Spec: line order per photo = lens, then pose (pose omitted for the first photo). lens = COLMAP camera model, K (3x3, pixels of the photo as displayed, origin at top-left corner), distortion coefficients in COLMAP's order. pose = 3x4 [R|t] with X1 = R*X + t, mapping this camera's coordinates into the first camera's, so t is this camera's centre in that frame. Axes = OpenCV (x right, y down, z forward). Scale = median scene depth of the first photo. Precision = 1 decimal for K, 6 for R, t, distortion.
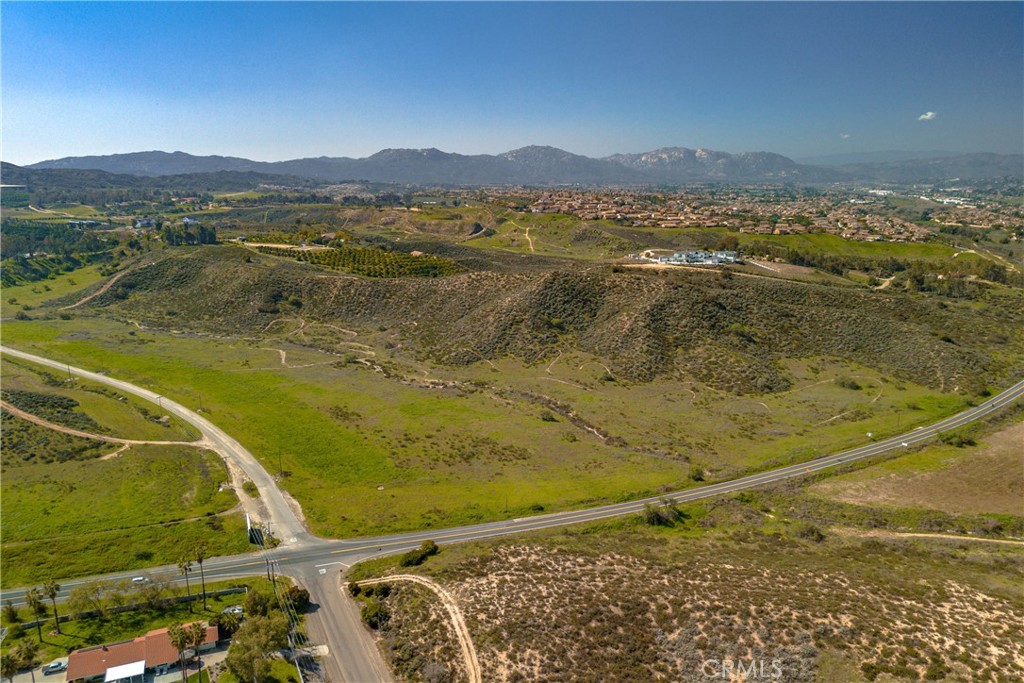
lens RADIAL K [[747.0, 0, 514.7], [0, 747.0, 346.7], [0, 0, 1]] dist [0.108294, -0.132765]
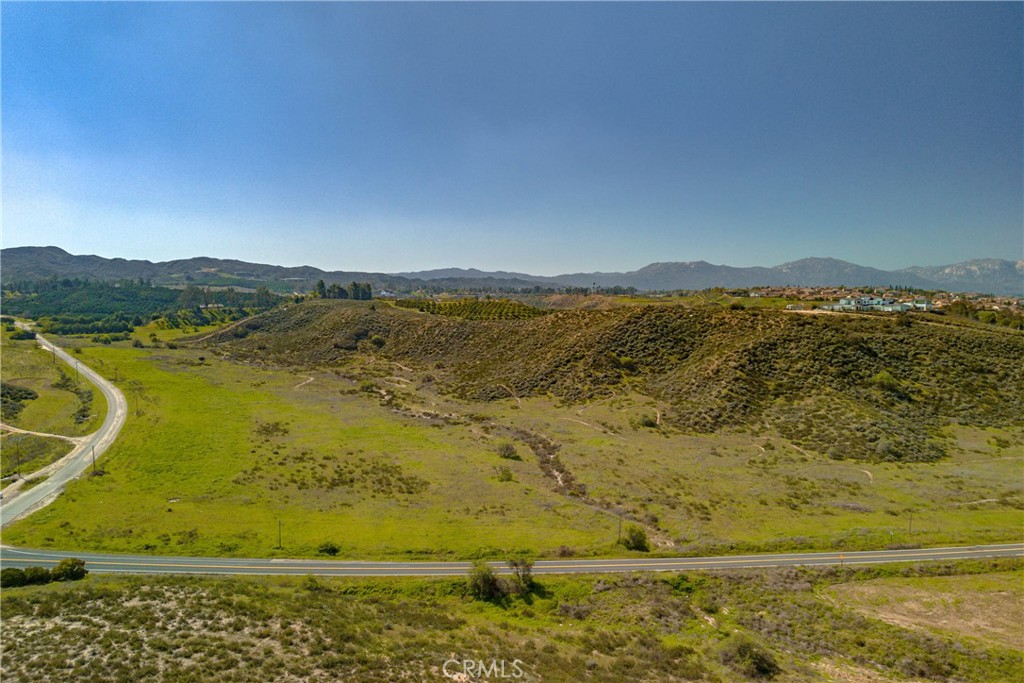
lens RADIAL K [[747.0, 0, 514.7], [0, 747.0, 346.7], [0, 0, 1]] dist [0.108294, -0.132765]
pose [[0.938192, 0.034269, -0.344415, 0.218504], [-0.084828, 0.987504, -0.132818, 0.066410], [0.335560, 0.153825, 0.929375, 0.246049]]
